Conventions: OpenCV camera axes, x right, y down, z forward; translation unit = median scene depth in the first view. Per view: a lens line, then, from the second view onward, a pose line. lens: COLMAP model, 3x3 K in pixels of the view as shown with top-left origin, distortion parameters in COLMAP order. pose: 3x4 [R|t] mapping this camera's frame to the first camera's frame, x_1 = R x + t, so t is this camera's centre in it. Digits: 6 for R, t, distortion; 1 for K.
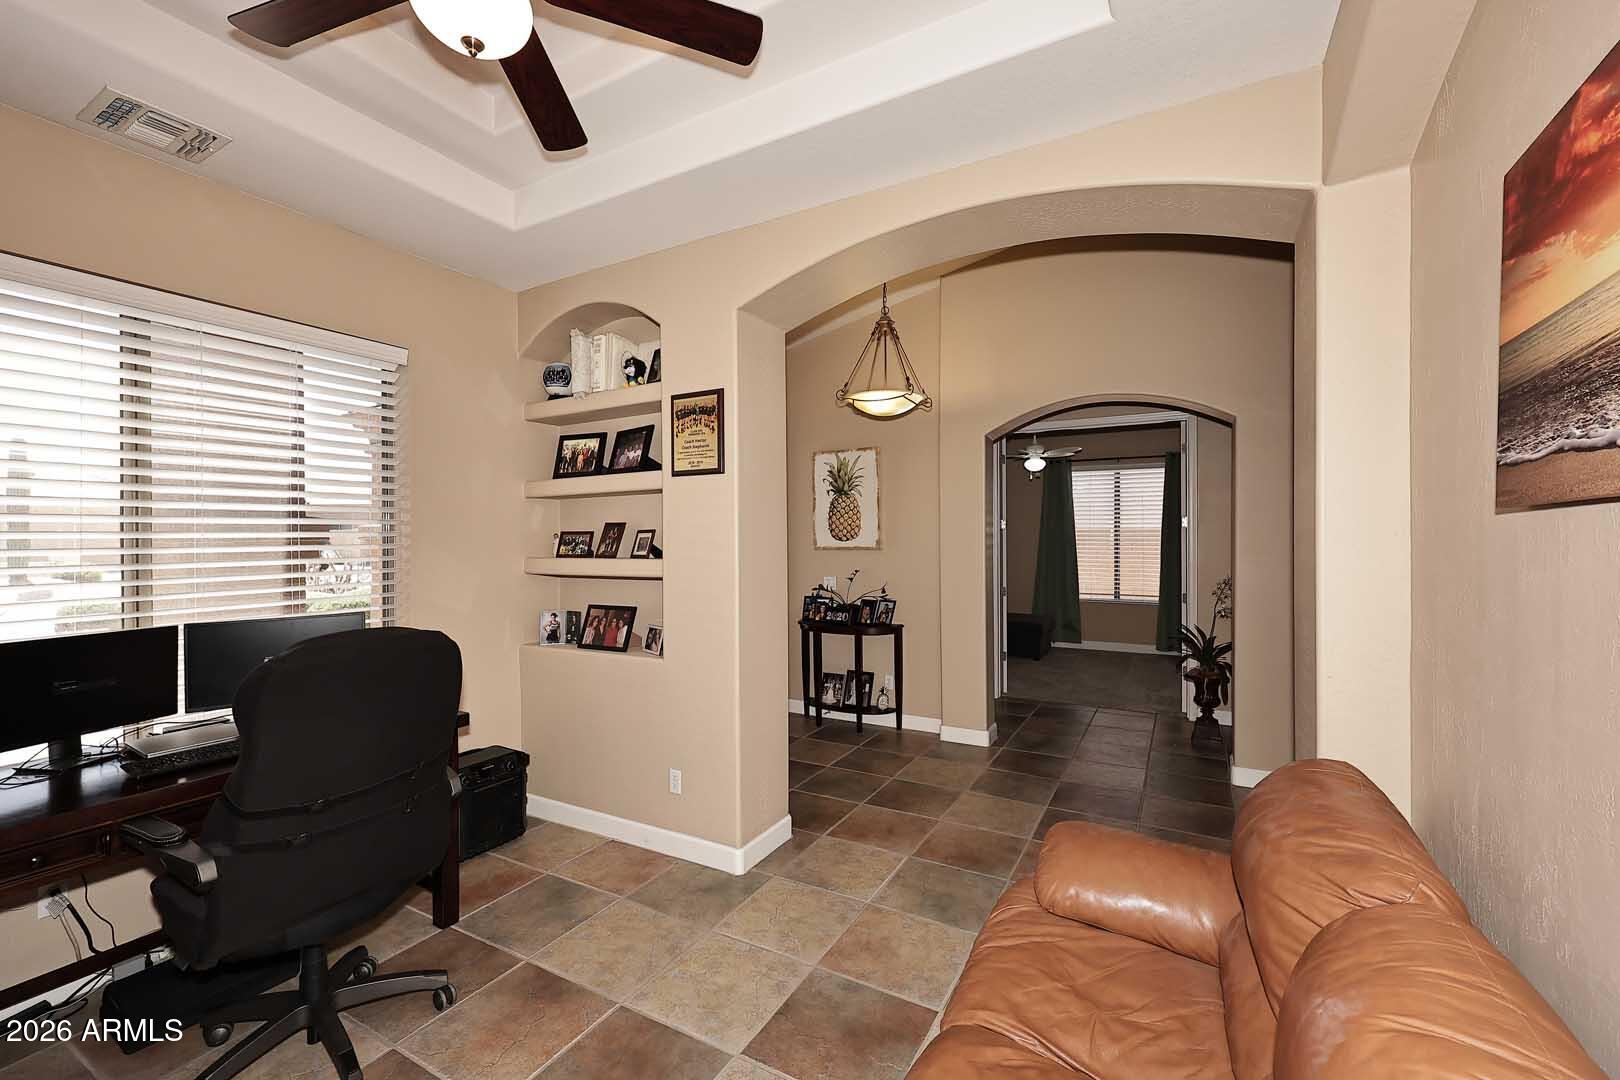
lens RADIAL K [[666.6, 0, 809.7], [0, 666.6, 537.8], [0, 0, 1]] dist [0.000818, 0.000540]
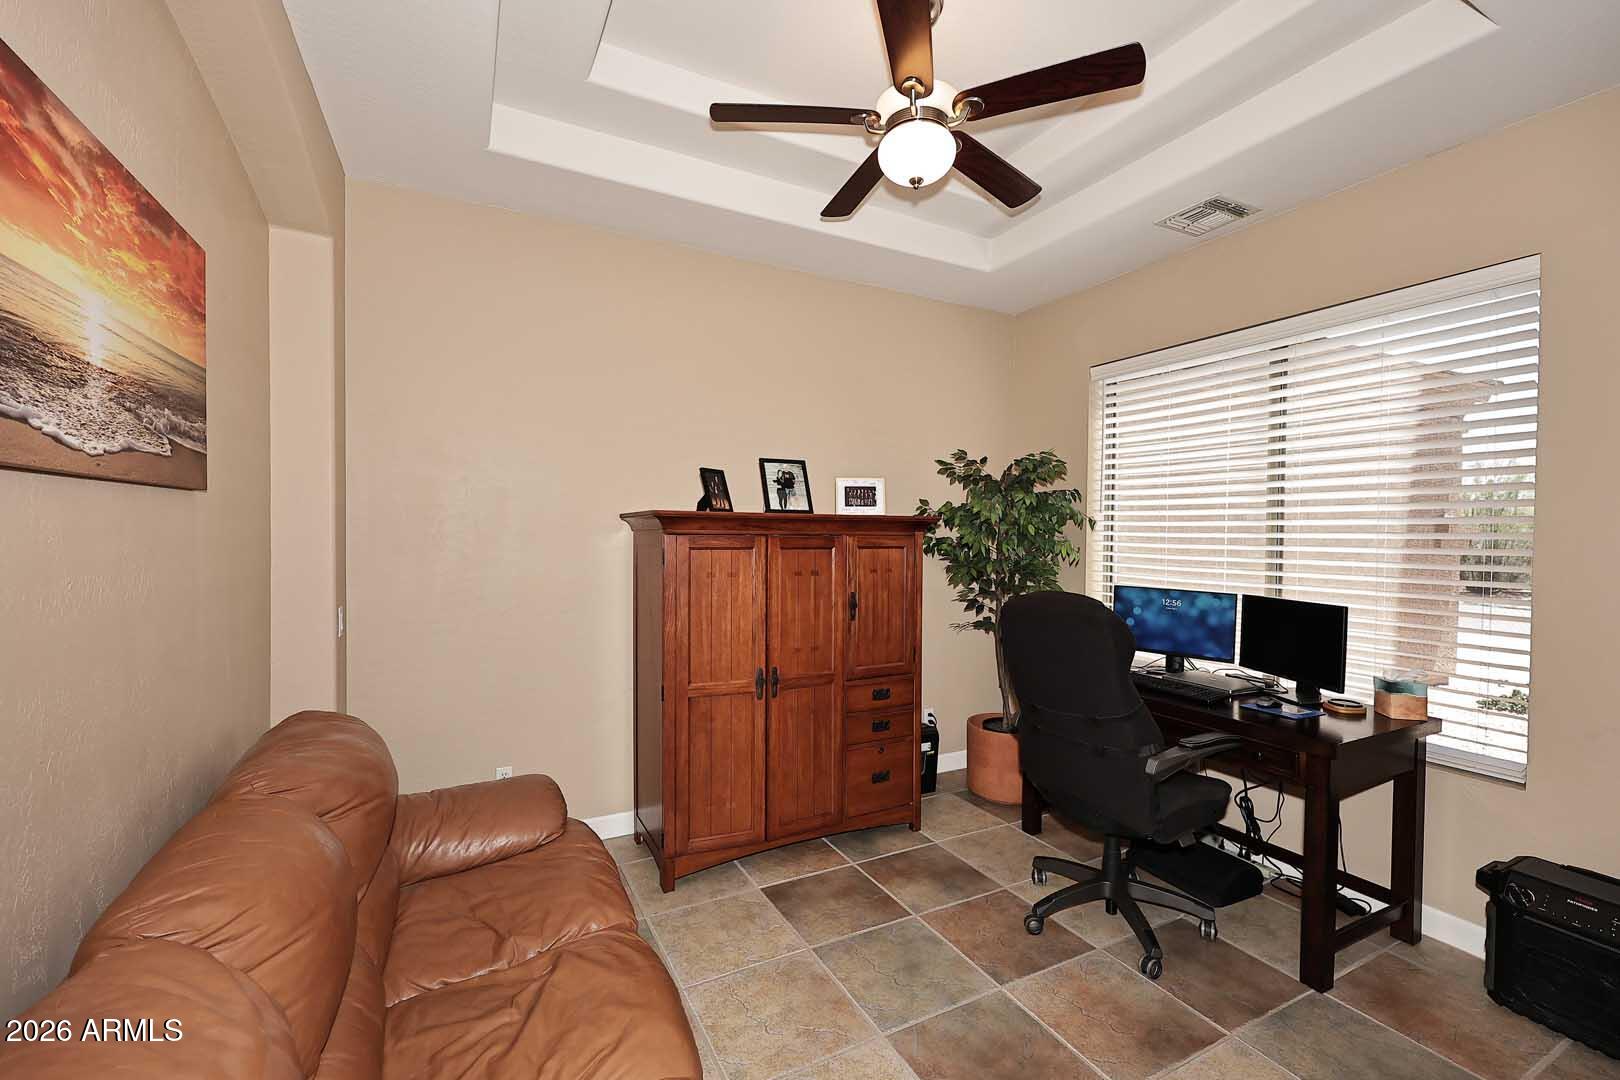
lens RADIAL K [[666.6, 0, 804.1], [0, 666.6, 540.6], [0, 0, 1]] dist [0.000818, 0.000540]
pose [[-0.544435, 0.023959, -0.838461, 0.544270], [0.002217, 0.999630, 0.027125, -0.006562], [0.838800, 0.012909, -0.544287, 0.993905]]
